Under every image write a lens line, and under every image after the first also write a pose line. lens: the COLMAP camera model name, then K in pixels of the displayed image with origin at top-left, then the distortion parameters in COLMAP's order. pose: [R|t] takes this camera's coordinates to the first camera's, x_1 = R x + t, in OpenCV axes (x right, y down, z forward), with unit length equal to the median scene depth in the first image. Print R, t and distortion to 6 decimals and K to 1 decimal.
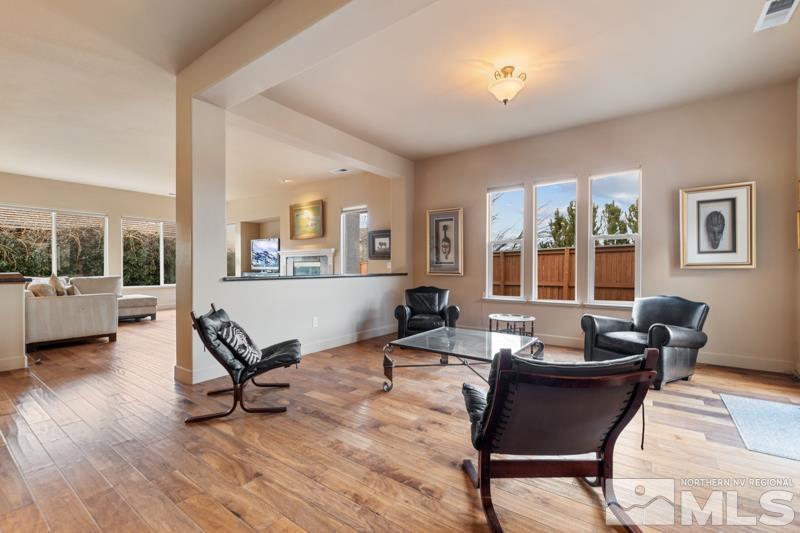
lens RADIAL K [[356.6, 0, 406.9], [0, 356.6, 267.4], [0, 0, 1]] dist [0.002825, -0.000325]
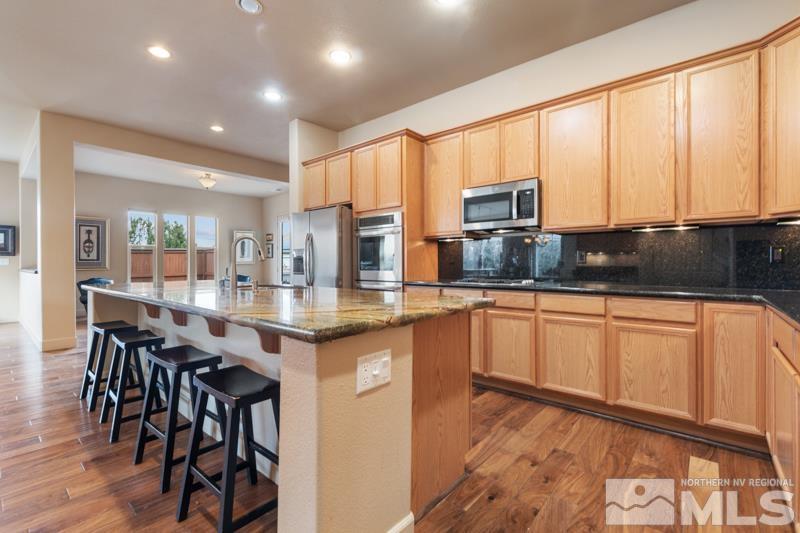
lens RADIAL K [[366.6, 0, 400.0], [0, 366.6, 266.5], [0, 0, 1]] dist [-0.000665, -0.000304]
pose [[0.072778, -0.007610, 0.997319, -1.592105], [0.002233, 0.999970, 0.007467, 0.005510], [-0.997346, 0.001684, 0.072793, -0.273175]]
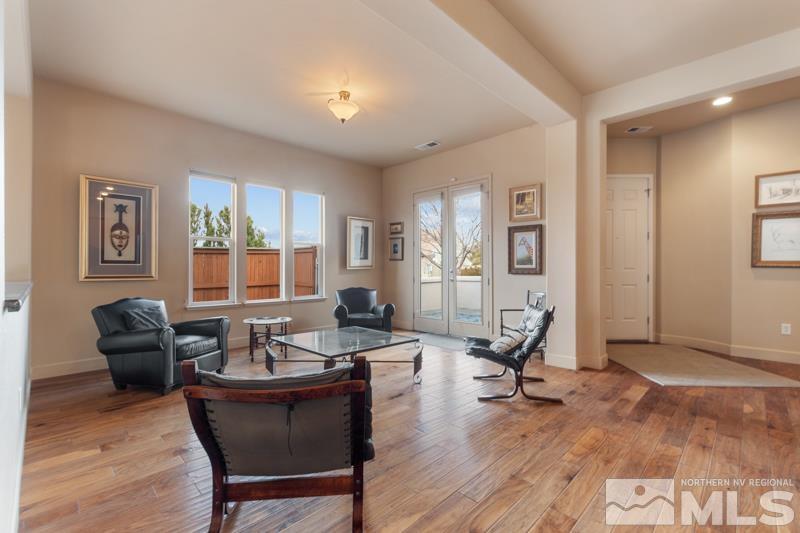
lens RADIAL K [[356.6, 0, 406.9], [0, 356.6, 267.4], [0, 0, 1]] dist [0.002825, -0.000325]
pose [[0.142993, 0.003601, 0.989717, -0.683549], [0.000466, 0.999993, -0.003705, 0.001274], [-0.989724, 0.000992, 0.142990, 0.545327]]
